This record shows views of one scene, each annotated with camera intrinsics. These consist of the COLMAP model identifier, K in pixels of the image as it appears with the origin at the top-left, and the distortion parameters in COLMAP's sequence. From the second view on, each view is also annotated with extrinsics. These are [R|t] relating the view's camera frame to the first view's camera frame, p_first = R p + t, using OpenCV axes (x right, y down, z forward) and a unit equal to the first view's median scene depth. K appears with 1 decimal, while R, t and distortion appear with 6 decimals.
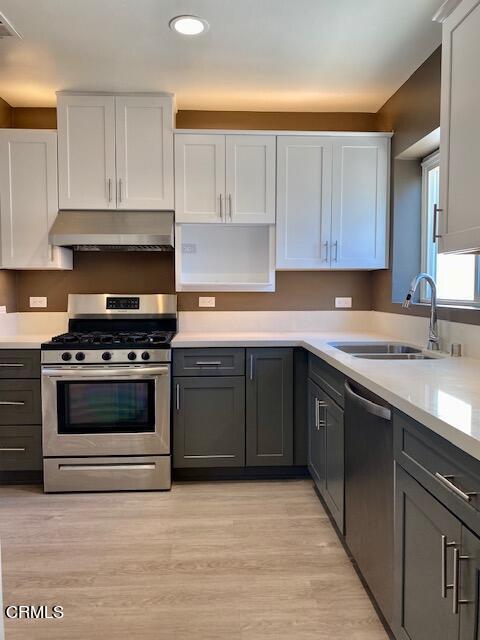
lens RADIAL K [[500.5, 0, 240.8], [0, 500.5, 310.6], [0, 0, 1]] dist [-0.001996, -0.003038]
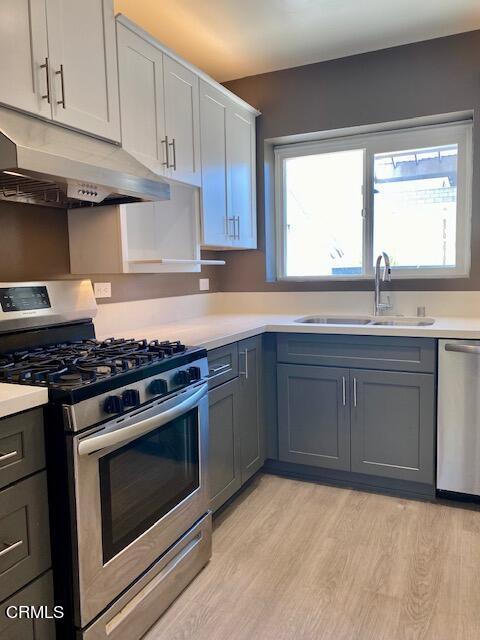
lens RADIAL K [[488.9, 0, 240.0], [0, 488.9, 320.0], [0, 0, 1]] dist [0.000339, 0.001832]
pose [[0.471923, -0.096840, 0.876305, -0.720193], [0.067045, 0.995013, 0.073852, -0.017969], [-0.879087, 0.023899, 0.476062, 0.669844]]
